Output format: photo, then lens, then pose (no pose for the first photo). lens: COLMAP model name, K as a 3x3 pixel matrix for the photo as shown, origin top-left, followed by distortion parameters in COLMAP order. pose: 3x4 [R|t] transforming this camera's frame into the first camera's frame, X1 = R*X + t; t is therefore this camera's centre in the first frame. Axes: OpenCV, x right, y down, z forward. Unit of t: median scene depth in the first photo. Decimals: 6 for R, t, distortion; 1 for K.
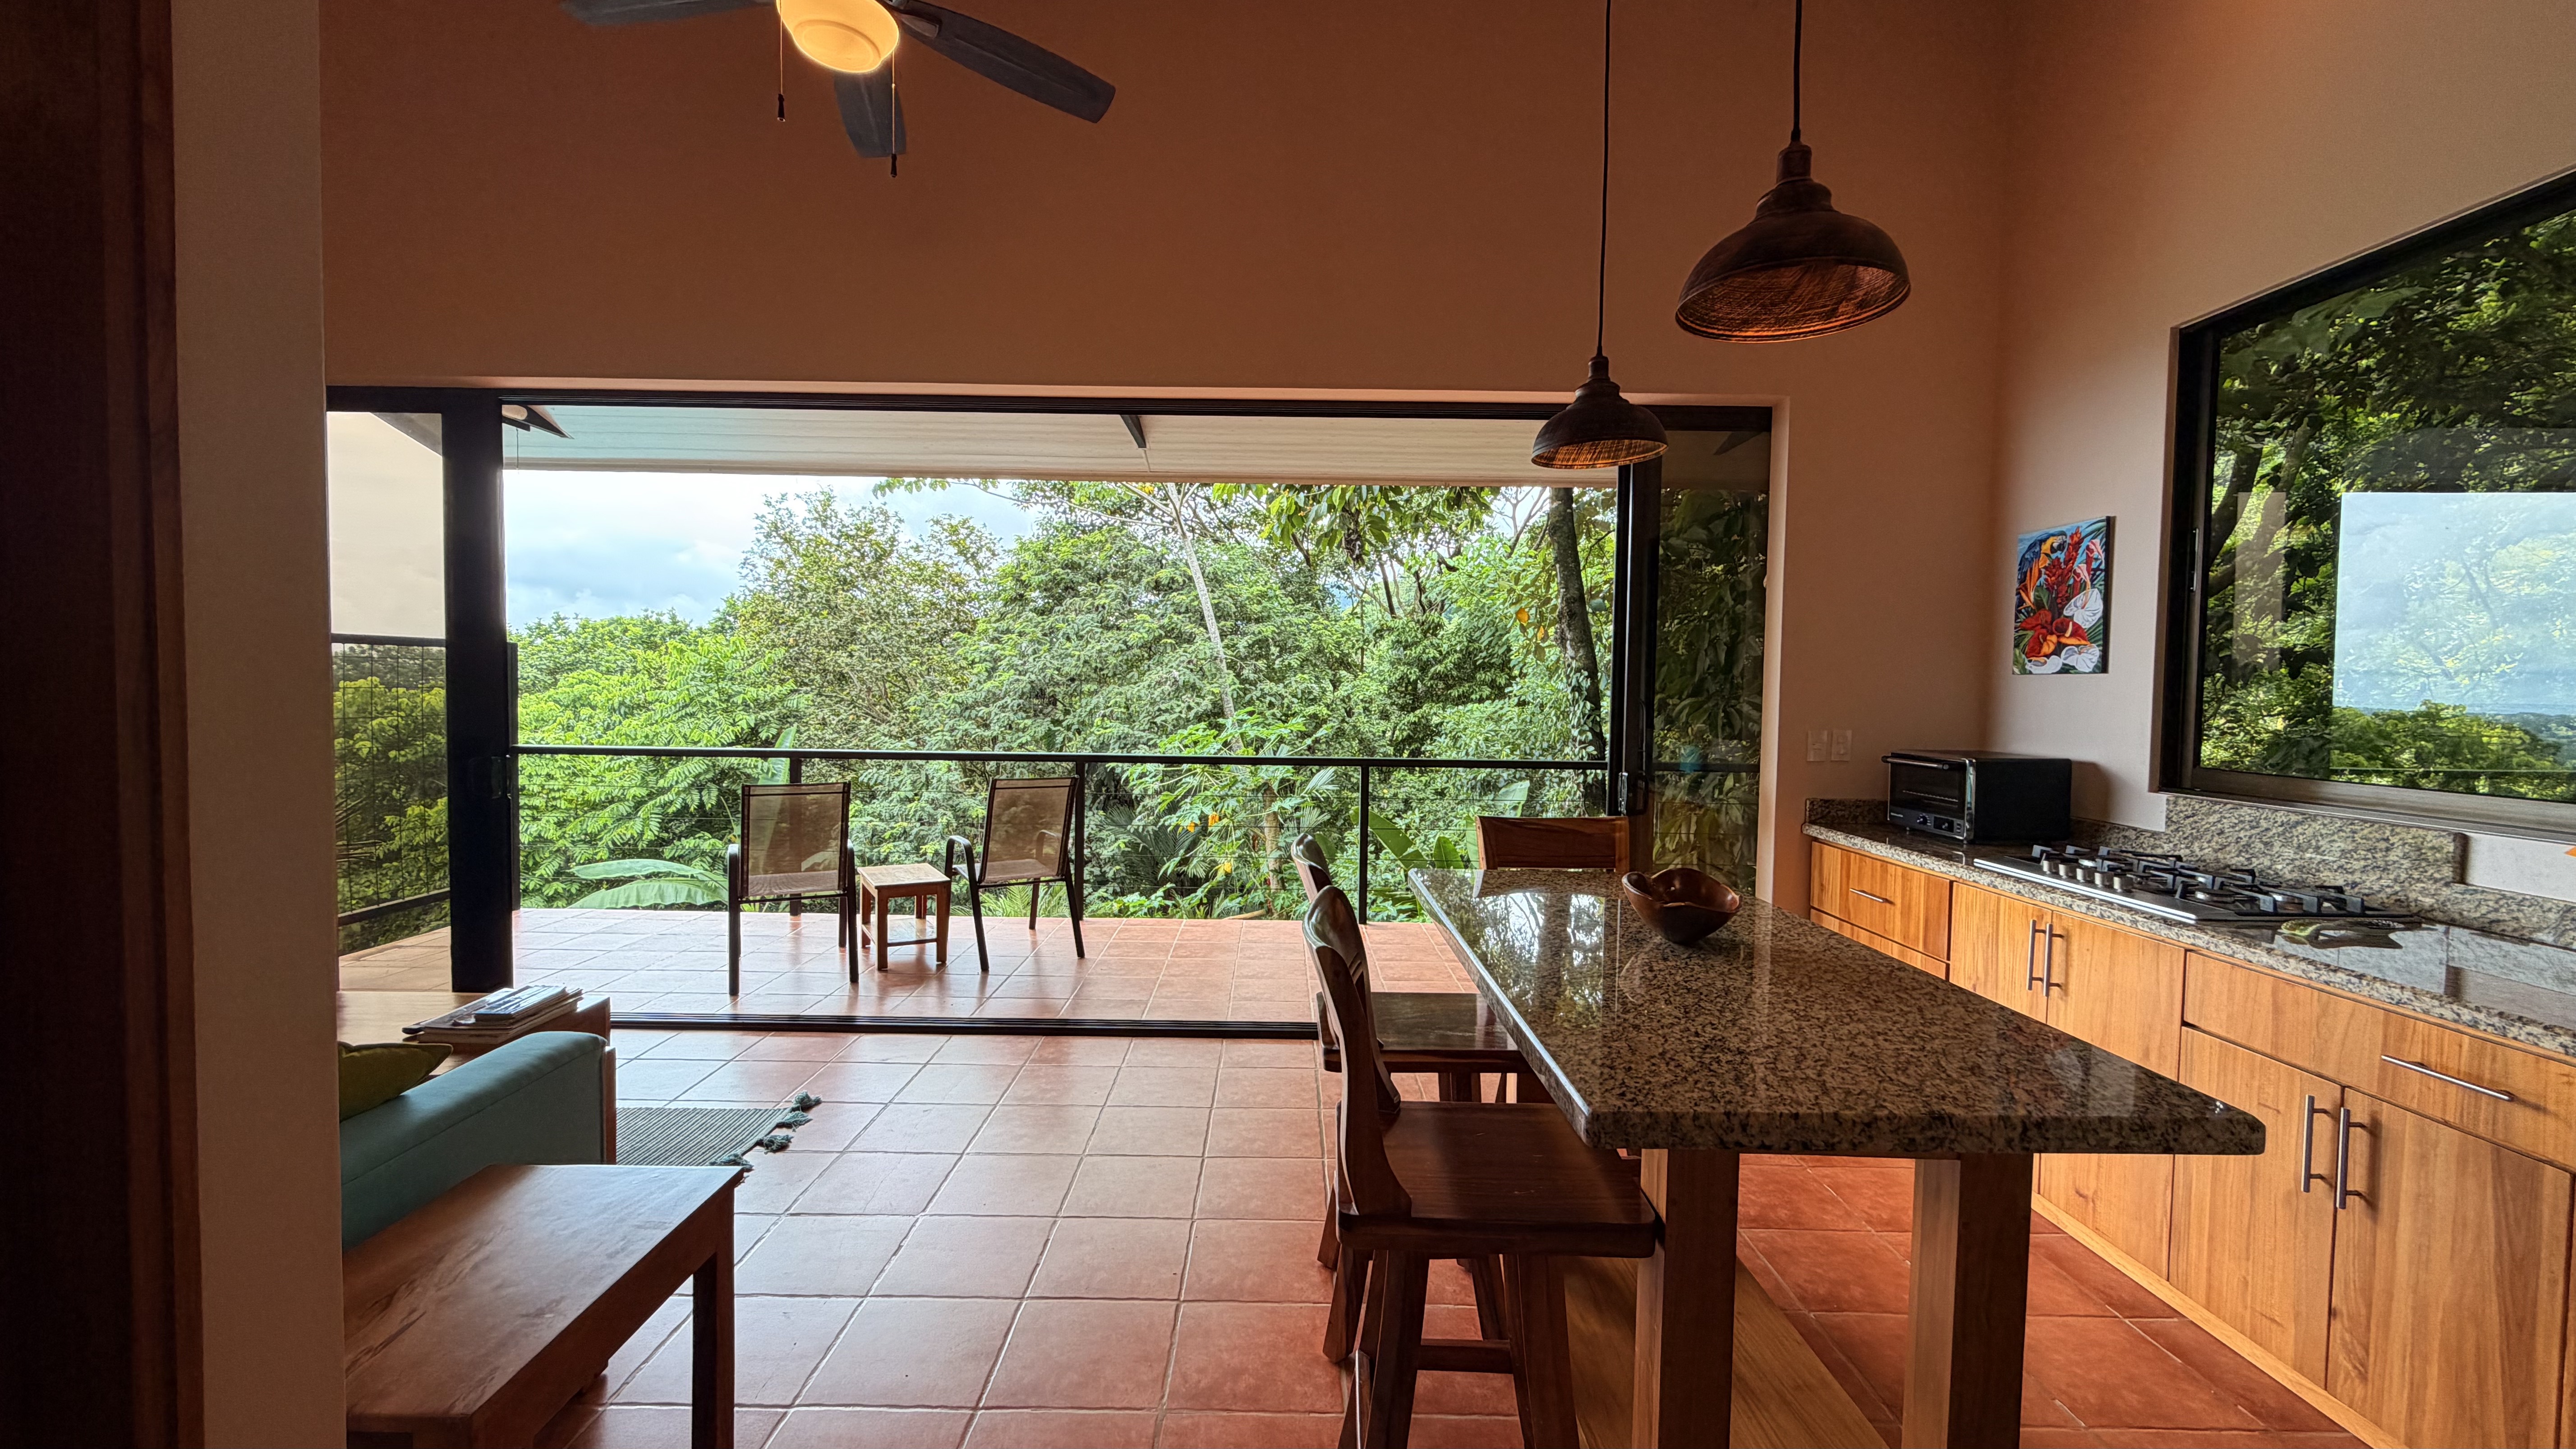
lens RADIAL K [[1025.2, 0, 1274.8], [0, 1025.2, 722.4], [0, 0, 1]] dist [-0.000001, 0.000958]
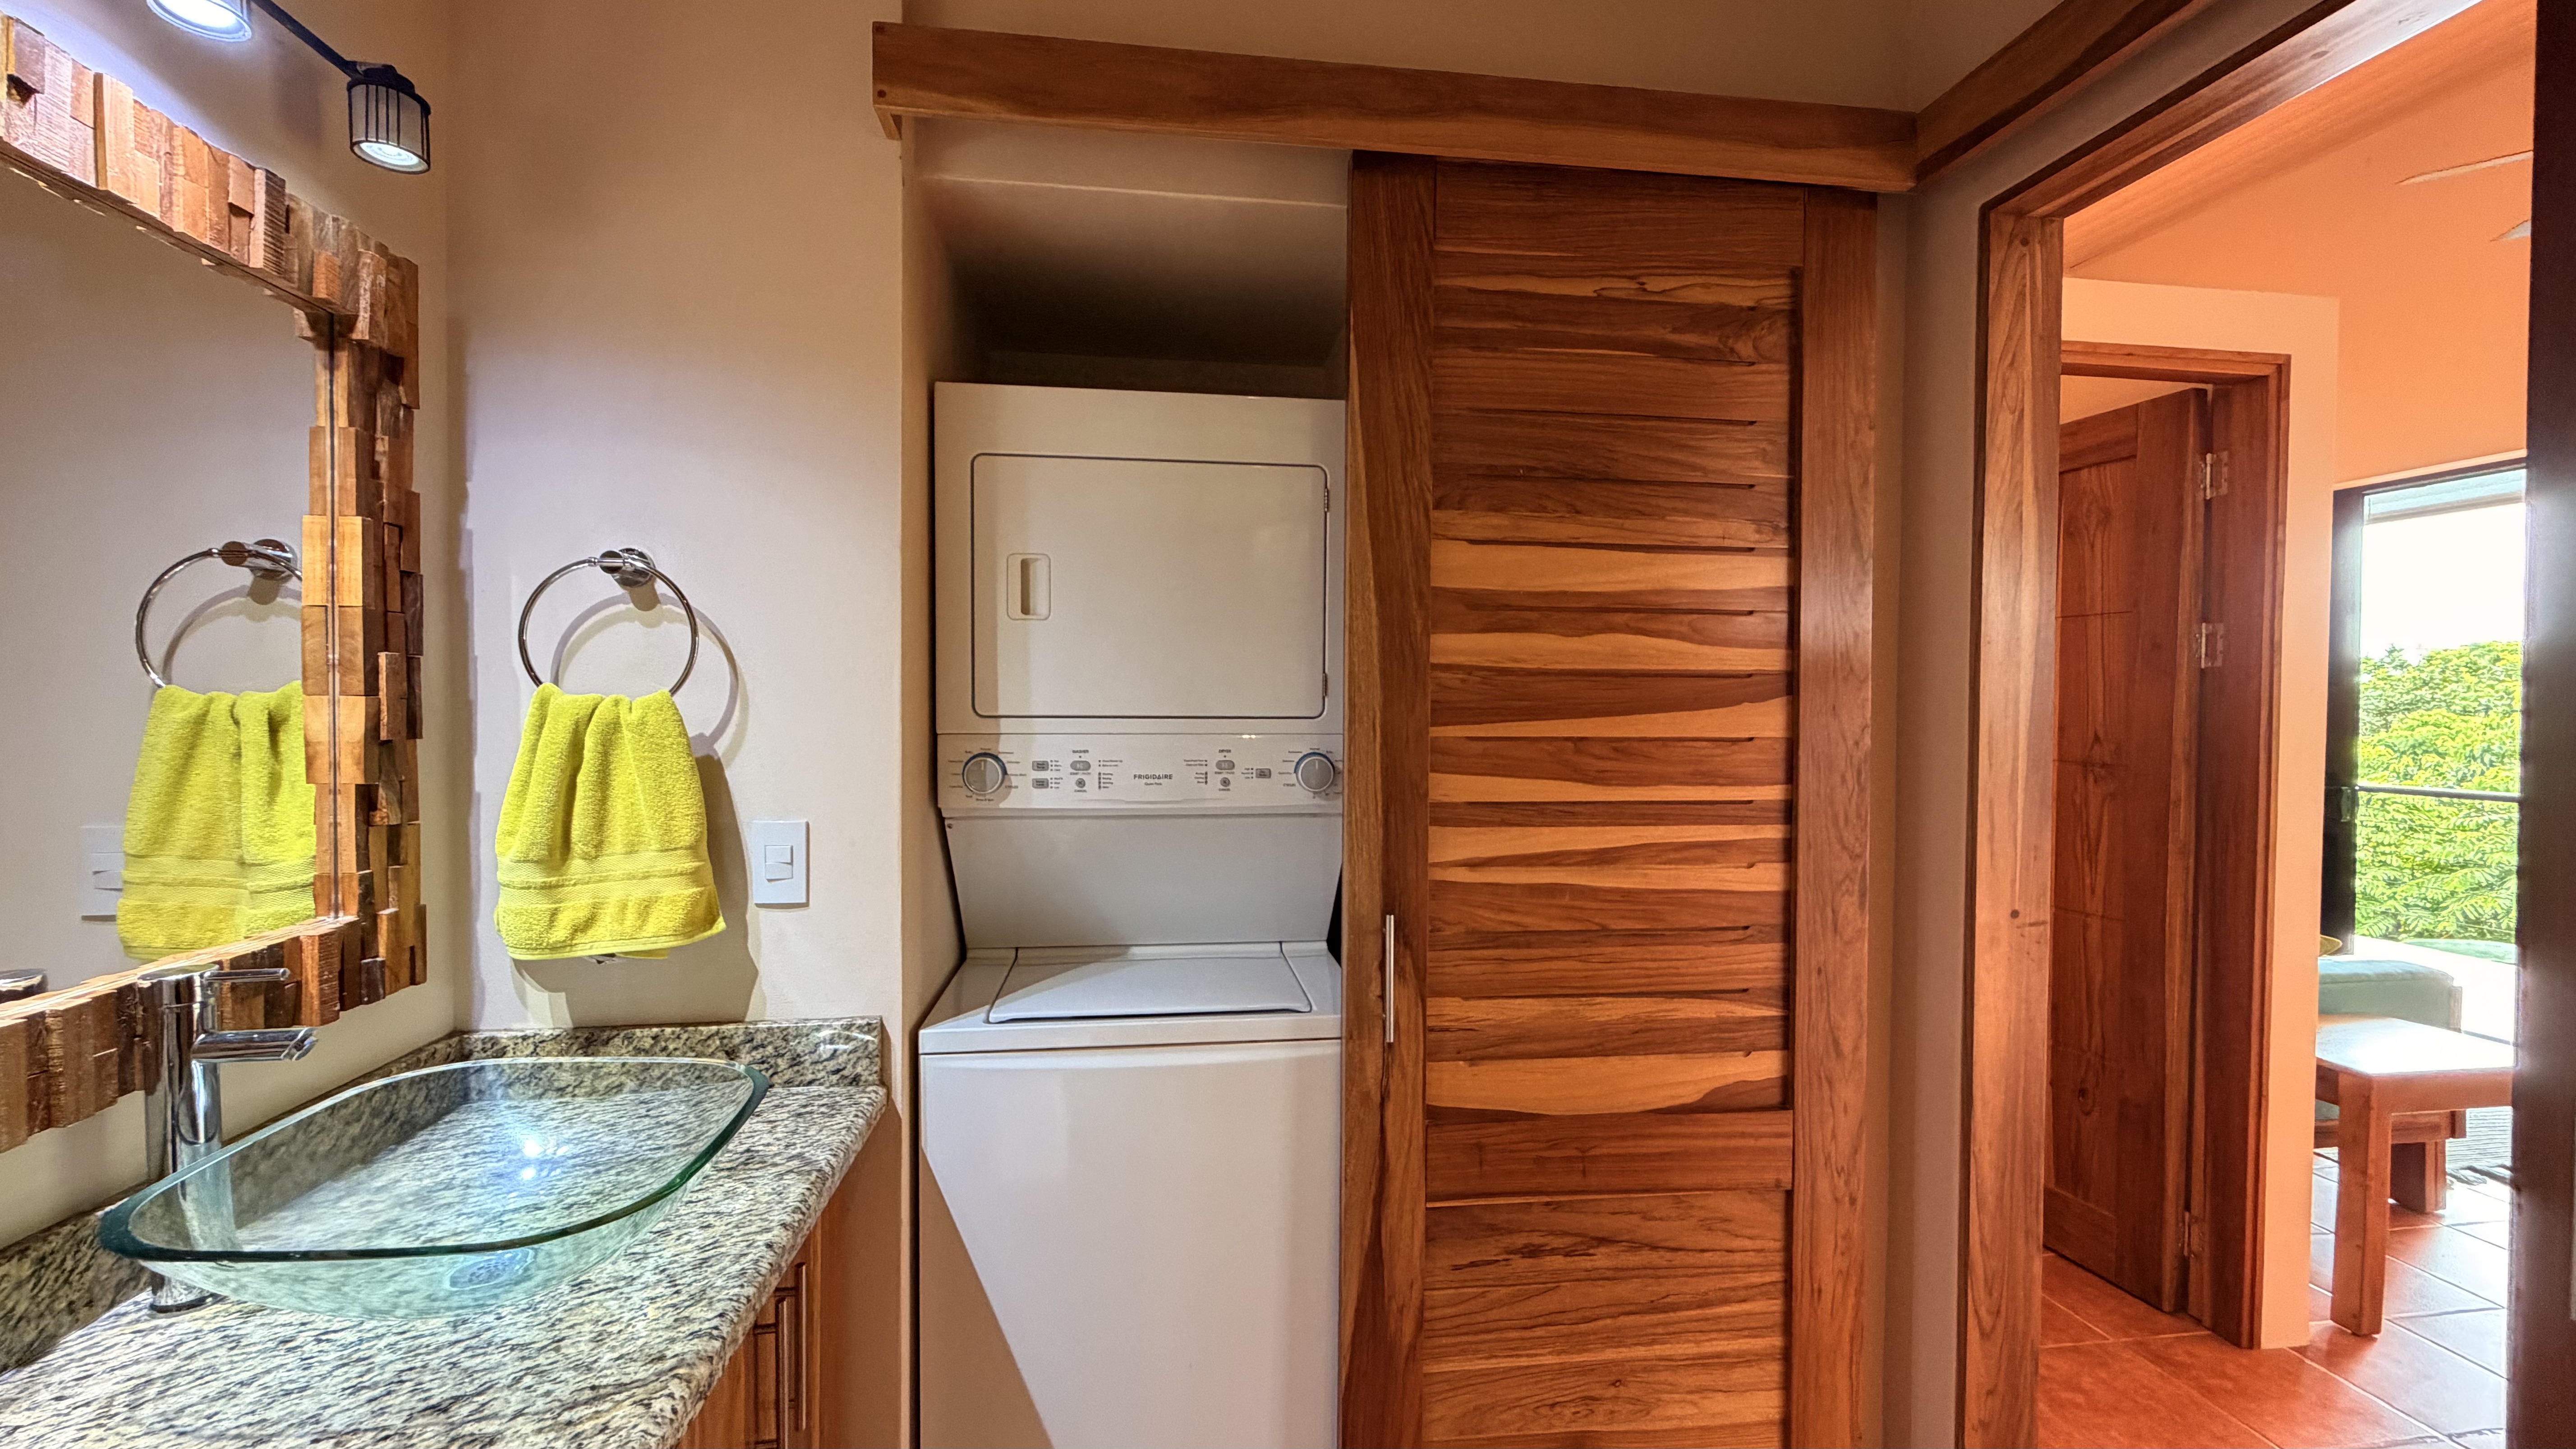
lens RADIAL K [[1025.2, 0, 1285.5], [0, 1025.2, 736.1], [0, 0, 1]] dist [-0.000001, 0.000958]
pose [[0.140862, 0.012932, -0.989945, 0.055639], [-0.039731, 0.999183, 0.007400, 0.002623], [0.989232, 0.038289, 0.141260, -0.089745]]
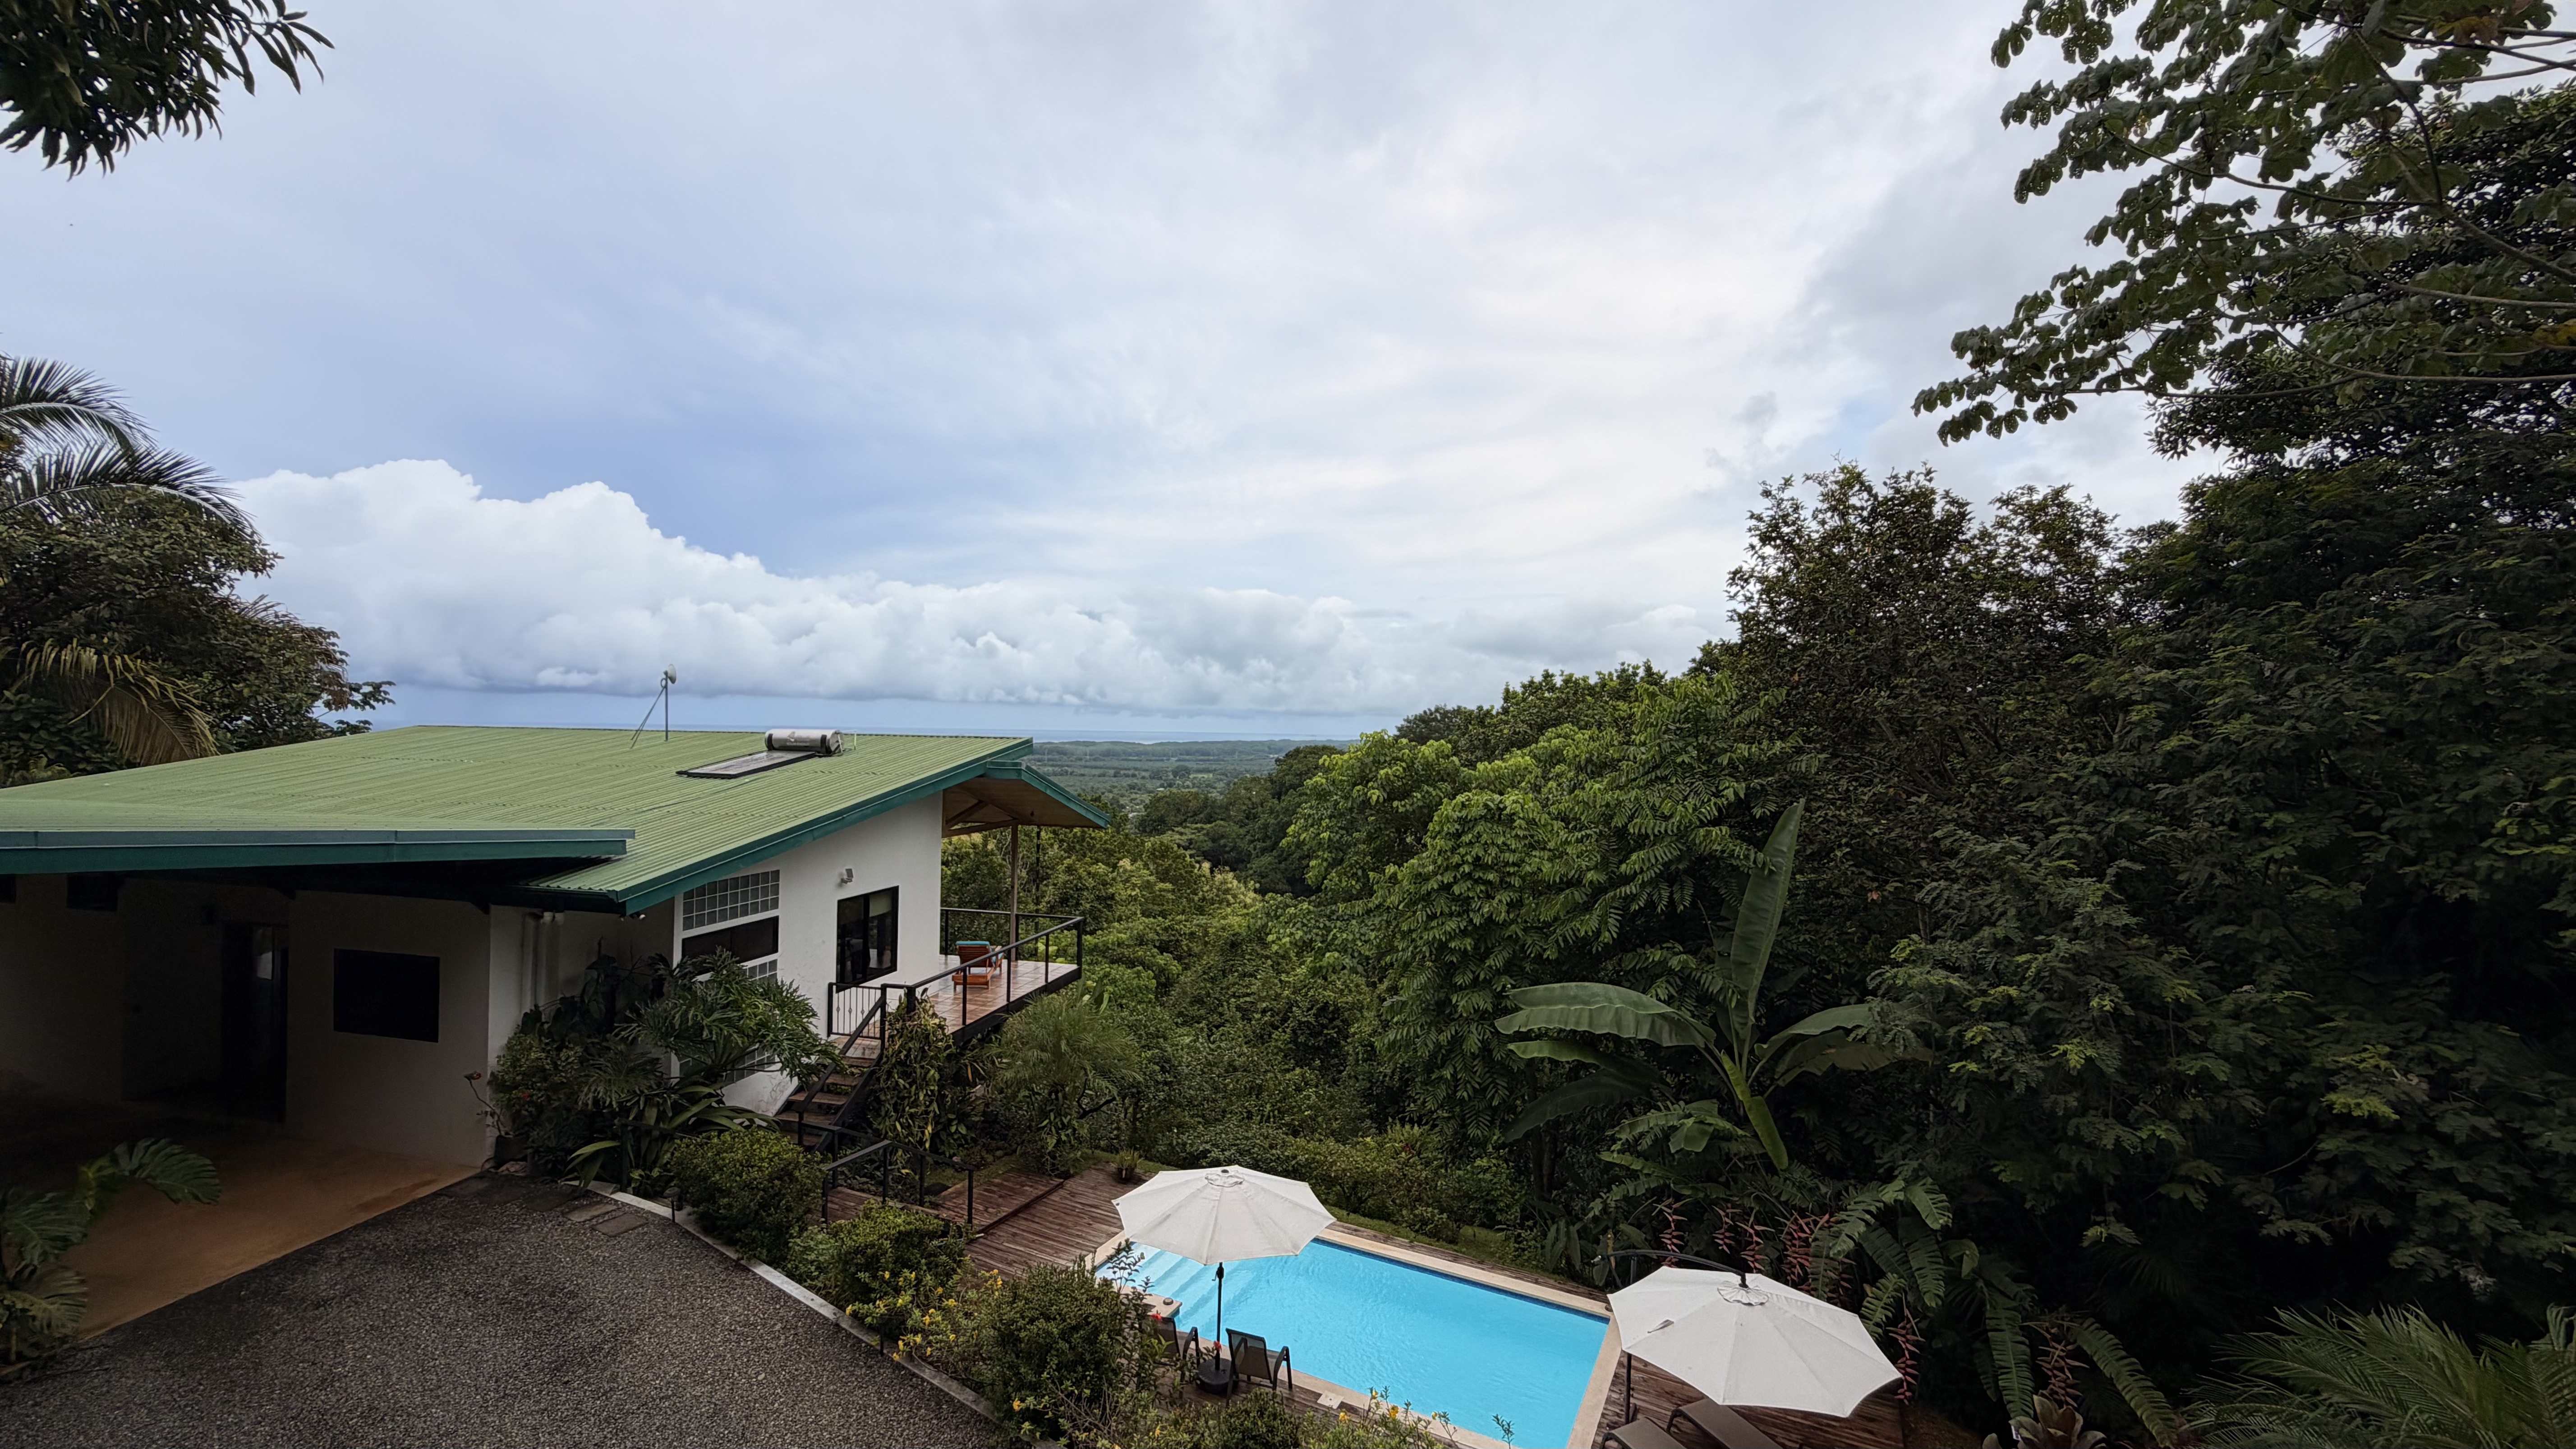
lens RADIAL K [[1025.2, 0, 1294.4], [0, 1025.2, 730.3], [0, 0, 1]] dist [-0.000001, 0.000958]
pose [[0.648482, 0.000193, -0.761230, -0.183674], [-0.037733, 0.998779, -0.031891, -0.009357], [0.760294, 0.049404, 0.647698, 0.326927]]
